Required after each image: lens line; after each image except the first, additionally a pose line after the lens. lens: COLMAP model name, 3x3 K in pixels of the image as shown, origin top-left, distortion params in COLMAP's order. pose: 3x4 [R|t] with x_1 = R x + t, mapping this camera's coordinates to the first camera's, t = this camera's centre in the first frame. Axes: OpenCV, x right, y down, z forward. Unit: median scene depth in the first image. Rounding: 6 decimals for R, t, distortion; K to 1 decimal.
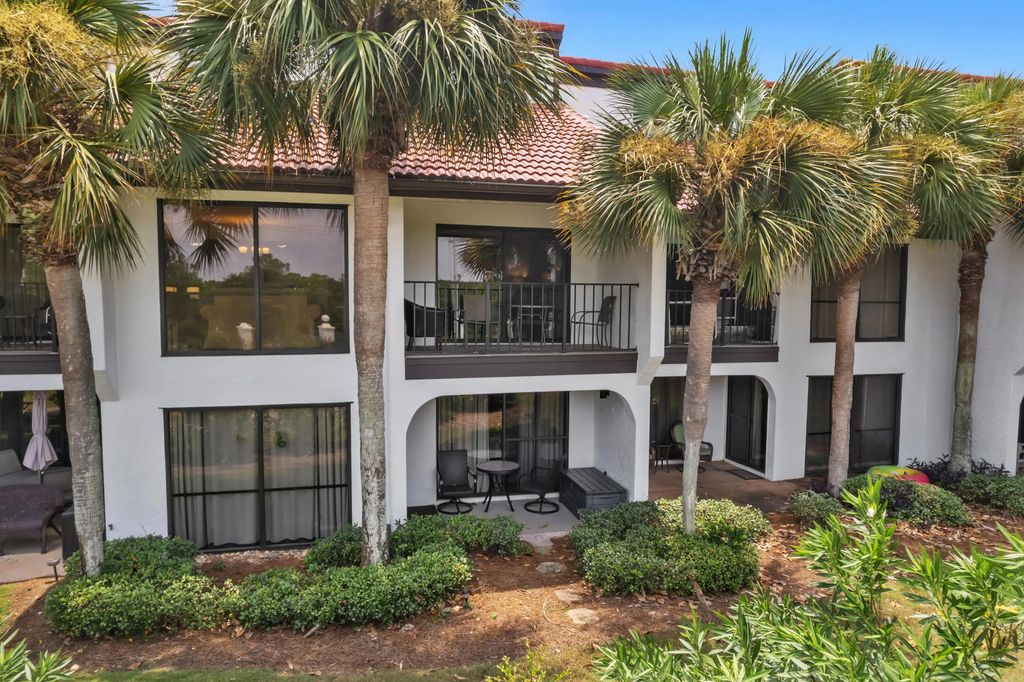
lens RADIAL K [[649.9, 0, 513.0], [0, 649.9, 350.7], [0, 0, 1]] dist [-0.078412, 0.066313]
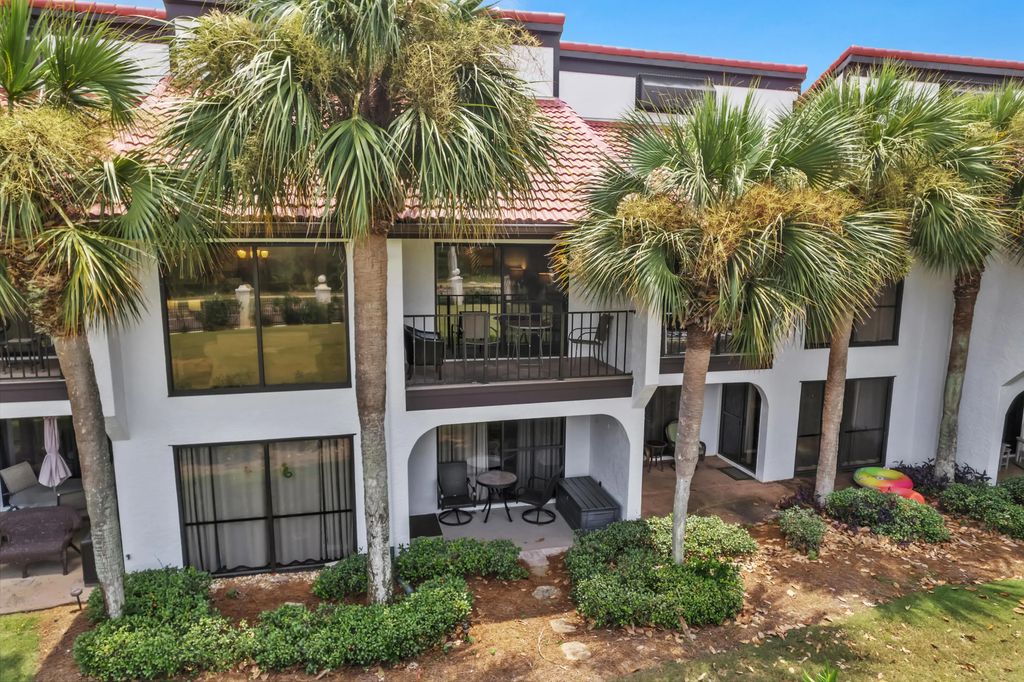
lens RADIAL K [[649.9, 0, 513.0], [0, 649.9, 350.7], [0, 0, 1]] dist [-0.078412, 0.066313]
pose [[0.999998, 0.001682, 0.000650, 0.002418], [-0.001735, 0.995725, 0.092352, -0.149687], [-0.000492, -0.092353, 0.995726, -0.015208]]
